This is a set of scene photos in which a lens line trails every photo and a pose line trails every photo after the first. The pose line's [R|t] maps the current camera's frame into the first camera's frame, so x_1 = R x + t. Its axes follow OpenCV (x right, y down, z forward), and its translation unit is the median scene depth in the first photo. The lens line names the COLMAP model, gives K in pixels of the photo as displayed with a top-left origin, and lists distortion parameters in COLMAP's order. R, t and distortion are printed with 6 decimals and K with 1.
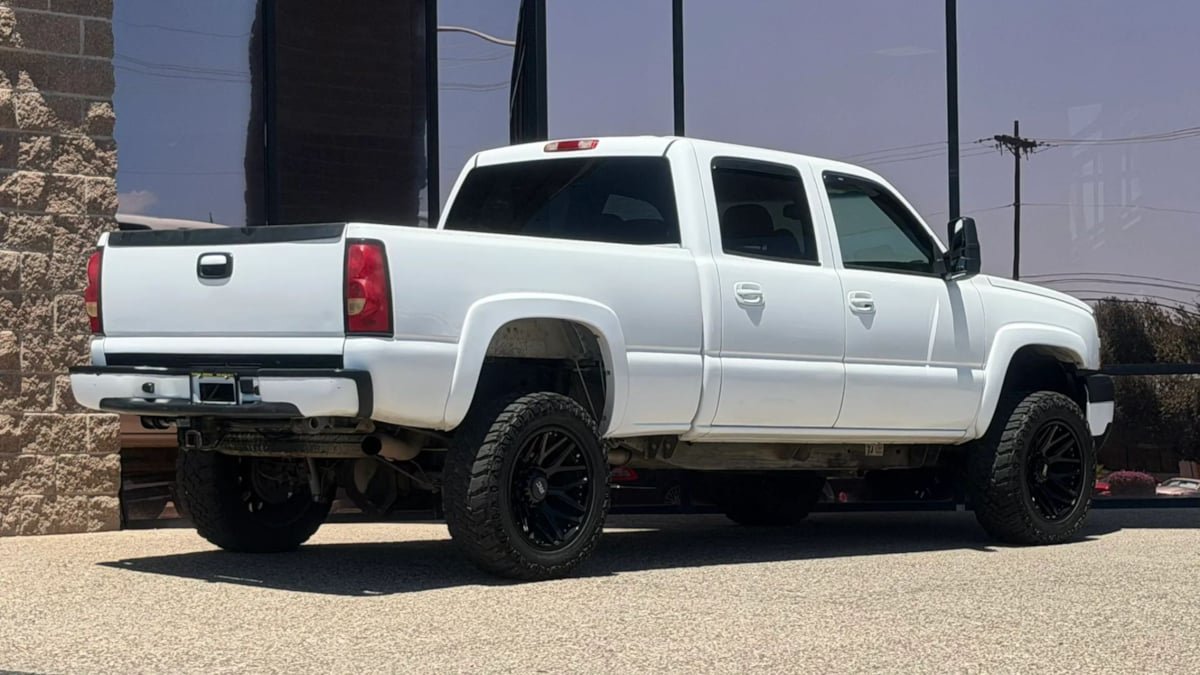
lens RADIAL K [[3011.0, 0, 651.1], [0, 3011.0, 341.8], [0, 0, 1]] dist [0.134383, 0.000000]
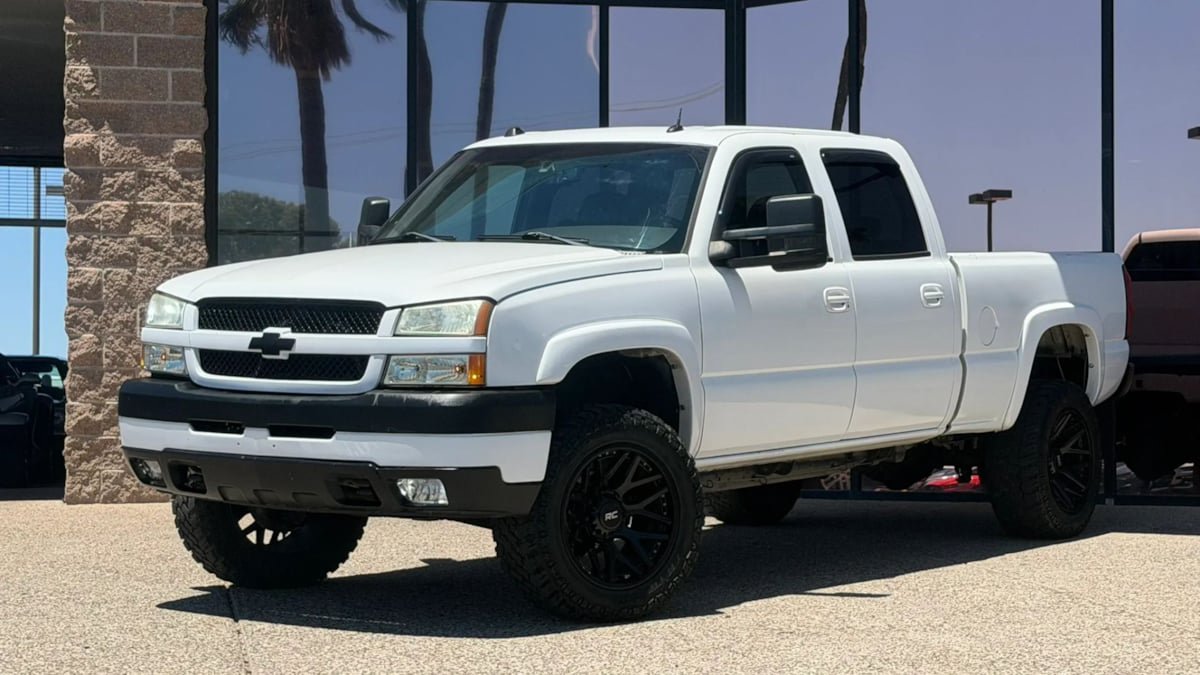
lens RADIAL K [[2443.2, 0, 599.9], [0, 2443.2, 343.9], [0, 0, 1]] dist [0.134881, 0.000000]
pose [[0.799944, -0.011281, -0.599968, 0.533540], [0.013799, 0.999905, -0.000402, 0.003530], [0.599916, -0.007958, 0.800024, 0.332323]]
